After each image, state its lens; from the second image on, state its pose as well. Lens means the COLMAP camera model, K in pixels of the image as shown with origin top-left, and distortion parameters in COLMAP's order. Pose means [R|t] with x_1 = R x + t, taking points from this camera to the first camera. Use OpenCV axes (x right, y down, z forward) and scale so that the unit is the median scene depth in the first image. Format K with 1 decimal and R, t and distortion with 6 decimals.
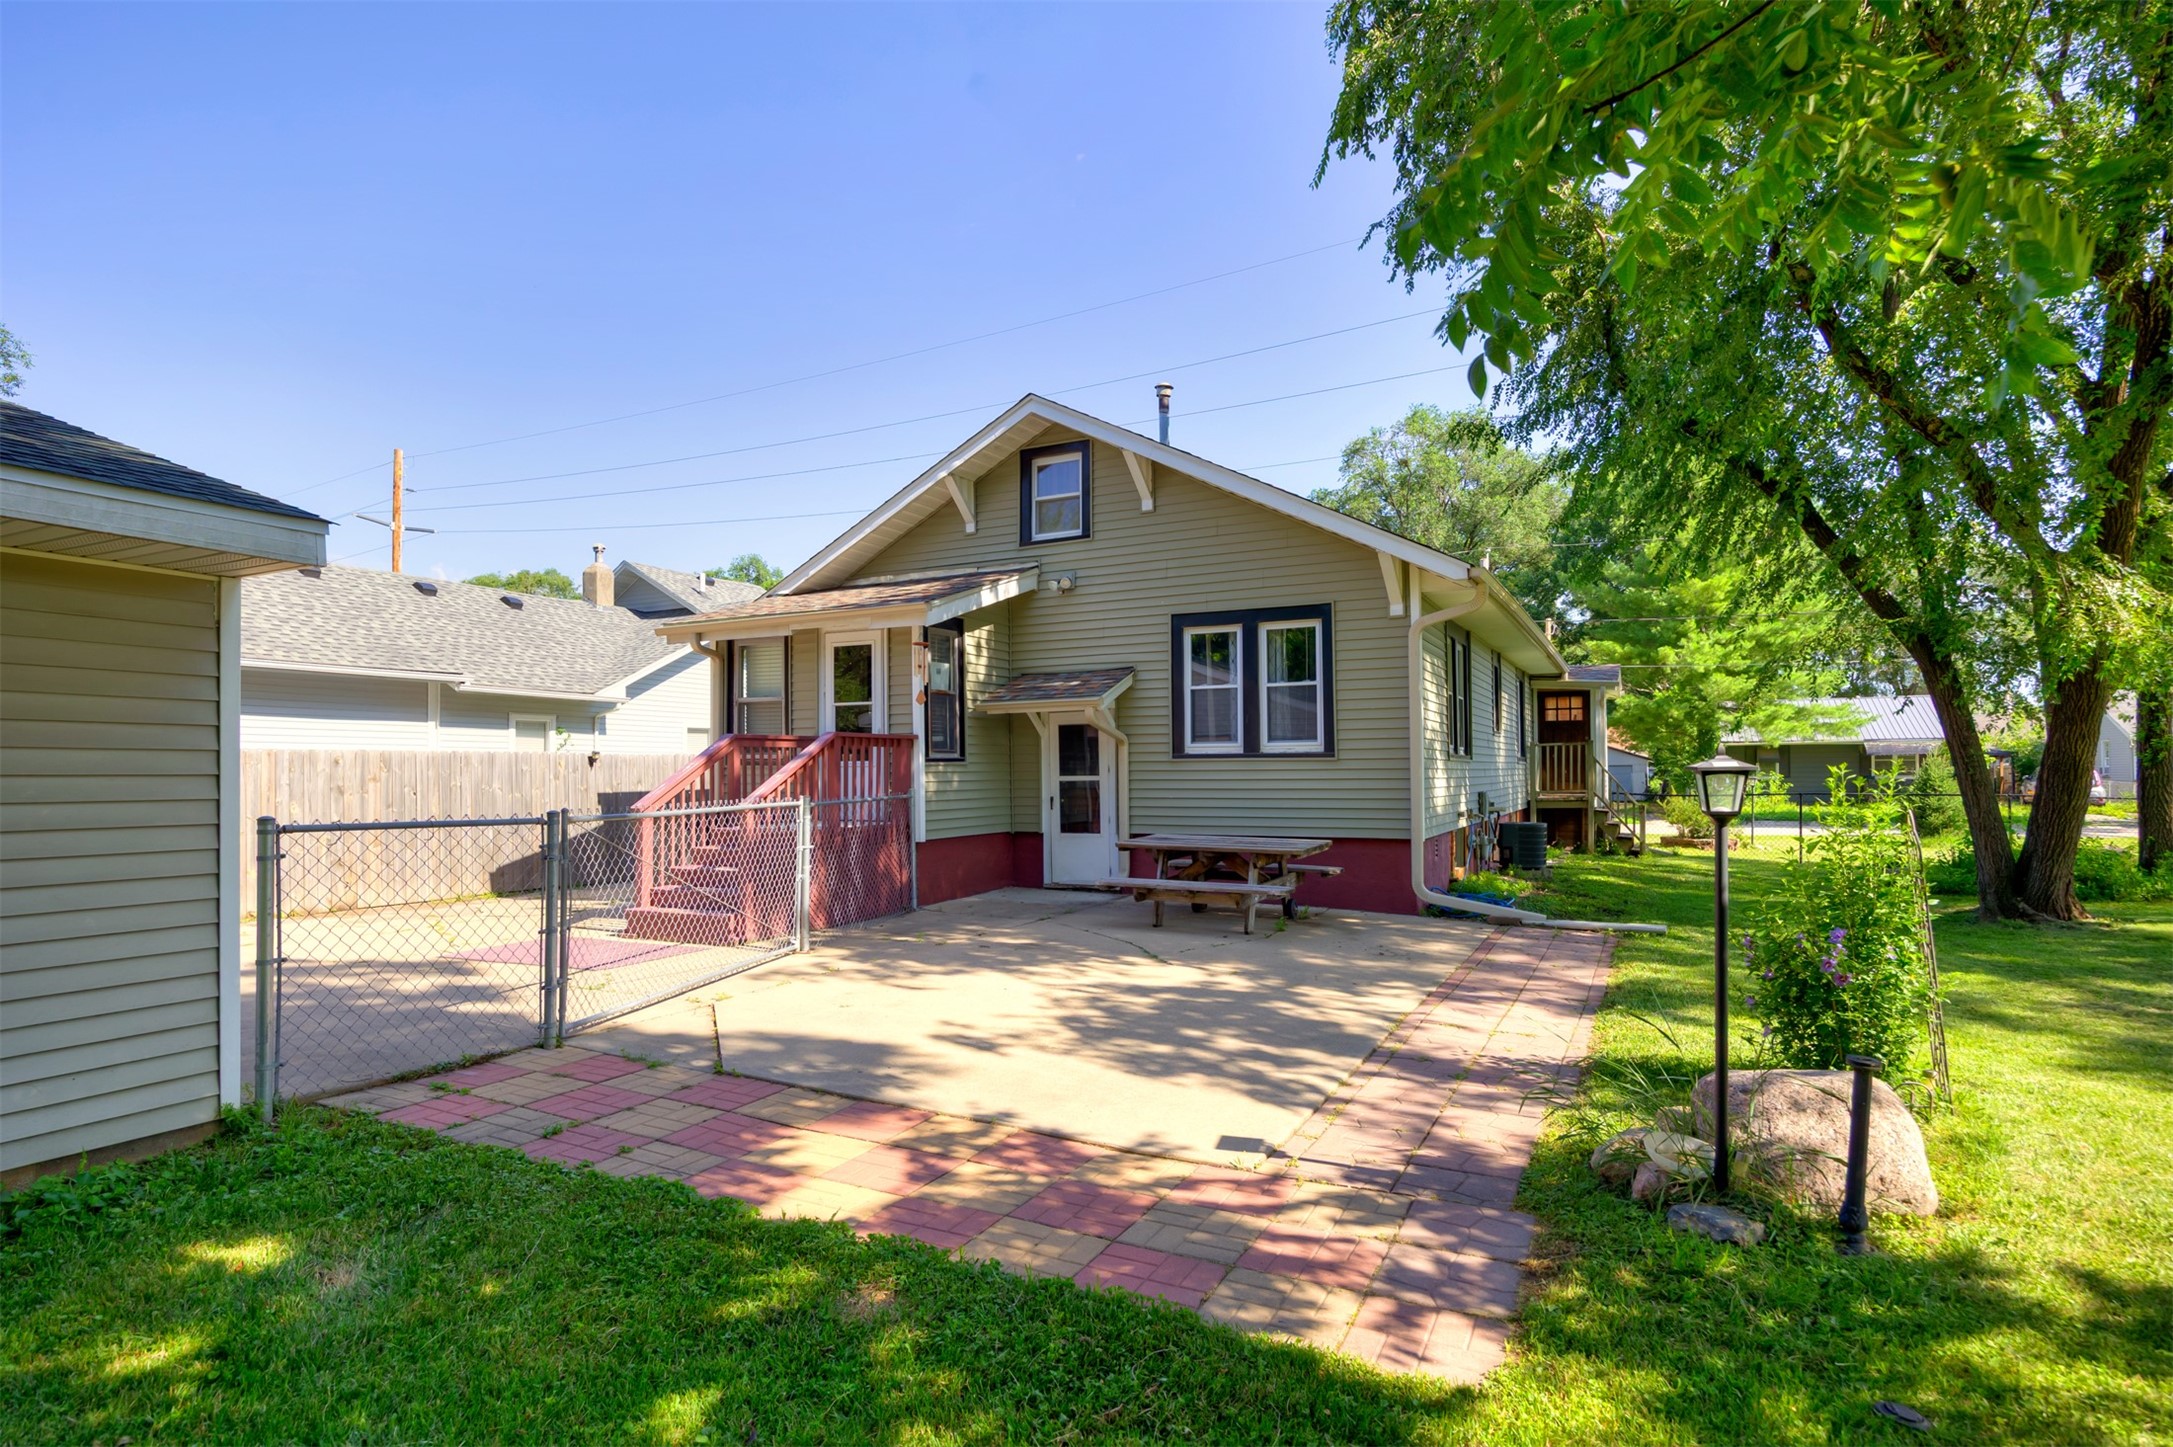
lens RADIAL K [[1196.0, 0, 1093.4], [0, 1196.0, 729.7], [0, 0, 1]] dist [-0.000196, -0.000008]
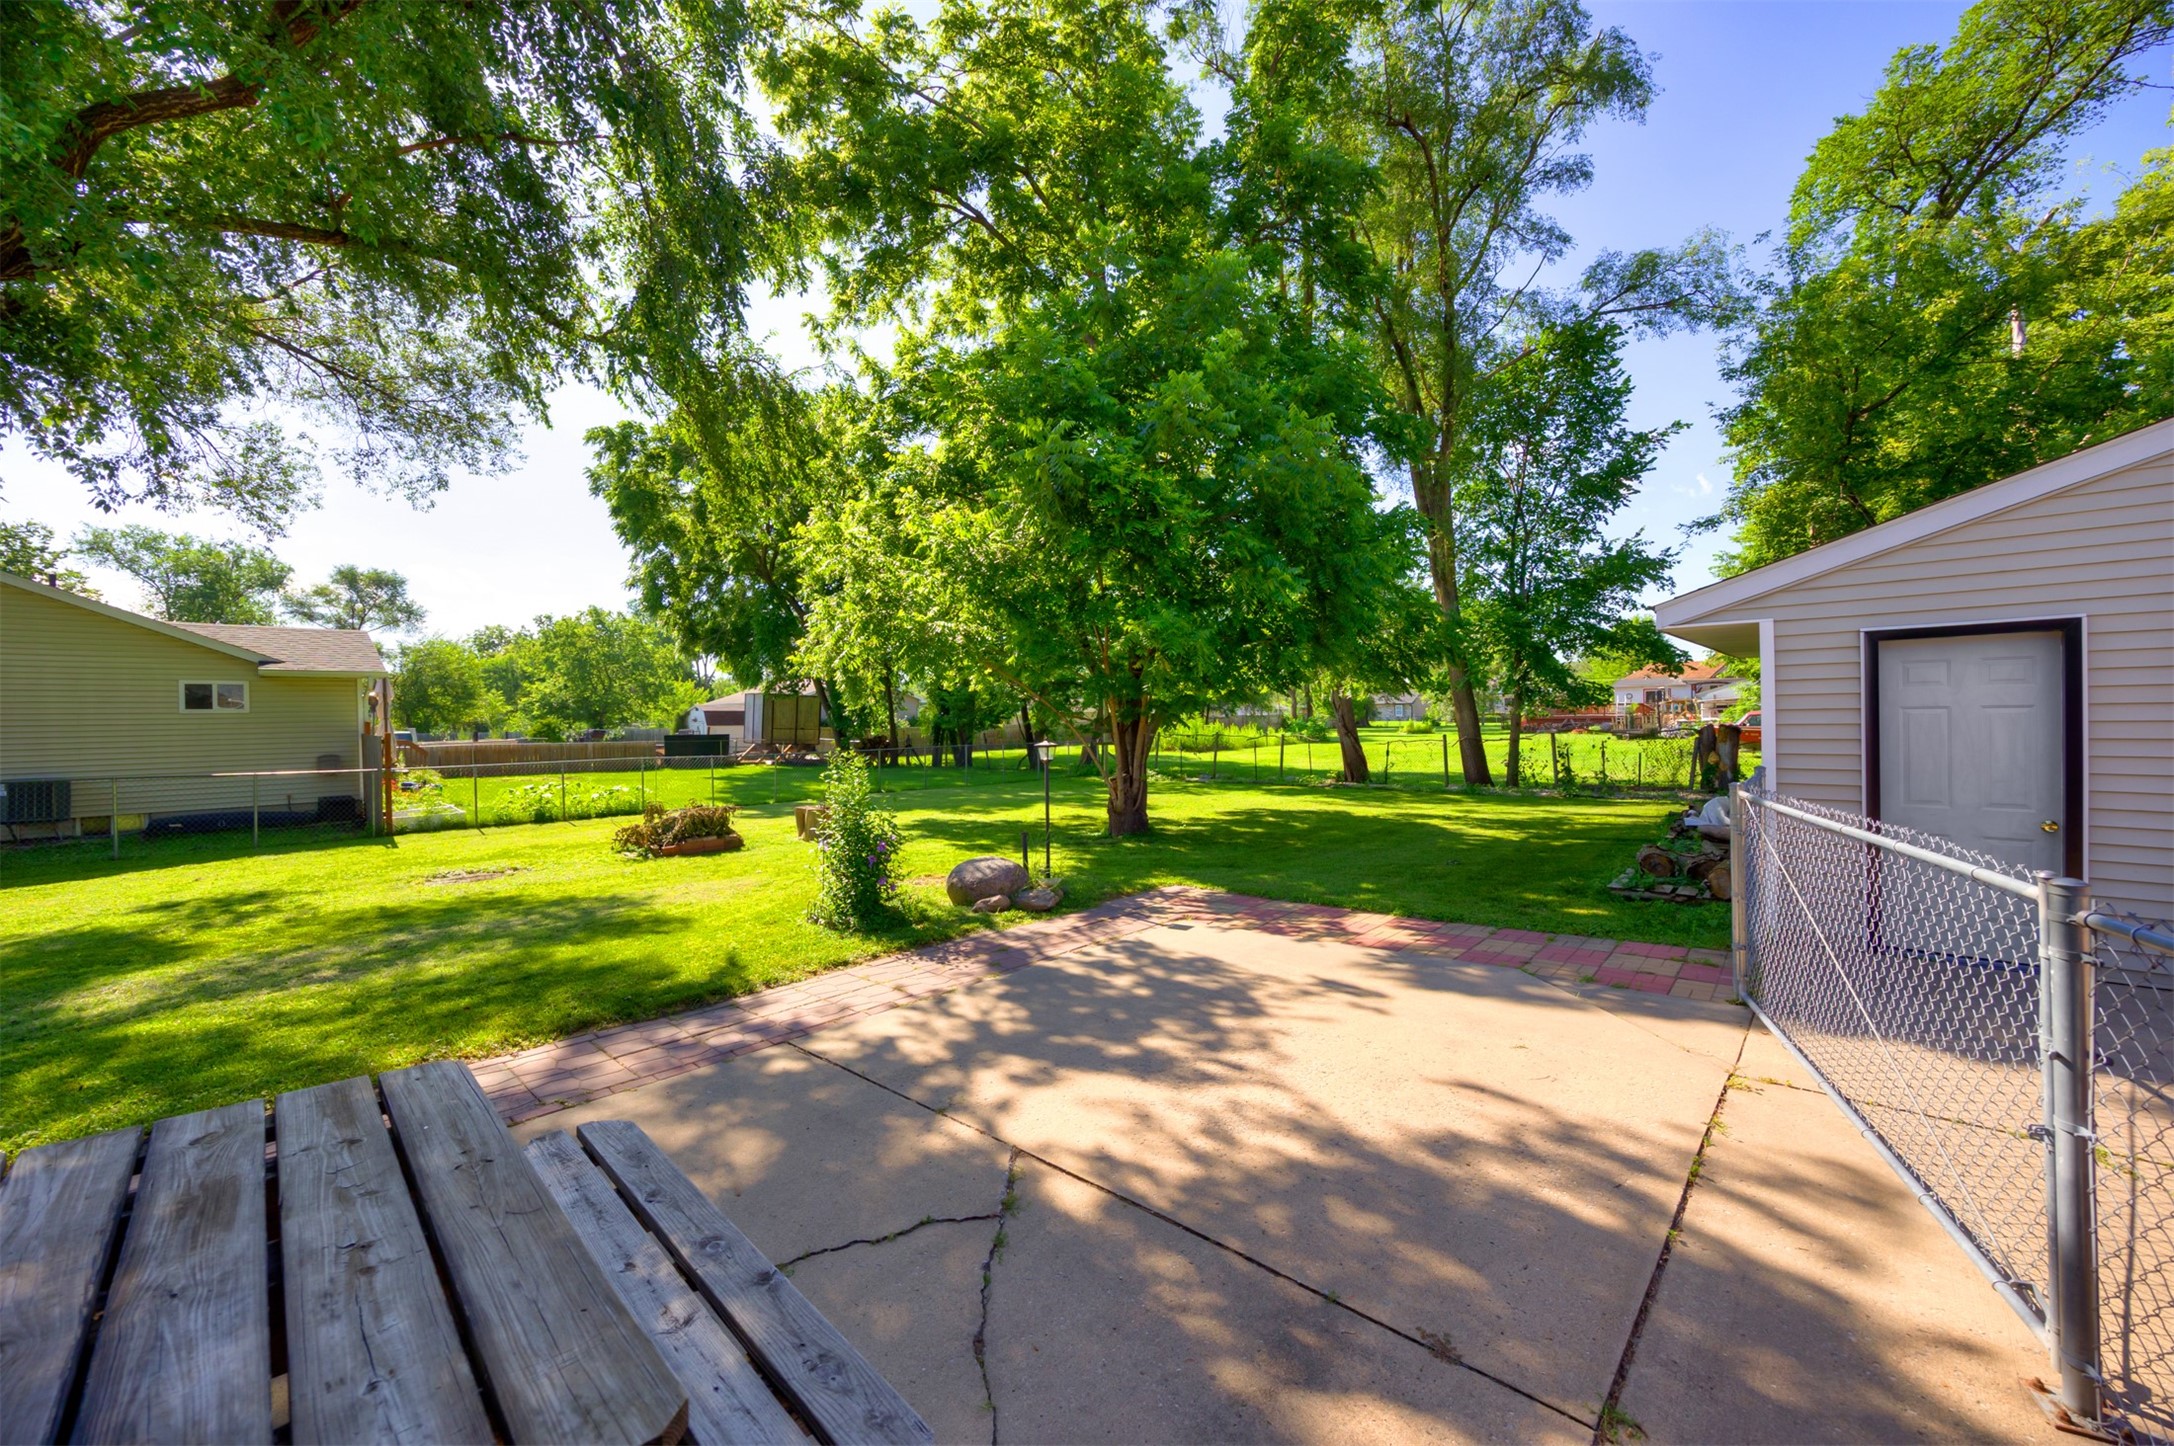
lens RADIAL K [[897.4, 0, 1088.5], [0, 897.4, 728.7], [0, 0, 1]] dist [-0.000886, -0.000073]
pose [[-0.969367, 0.015901, 0.245101, -0.078322], [0.006711, 0.999244, -0.038282, 0.042825], [-0.245524, -0.035464, -0.968742, 1.896131]]
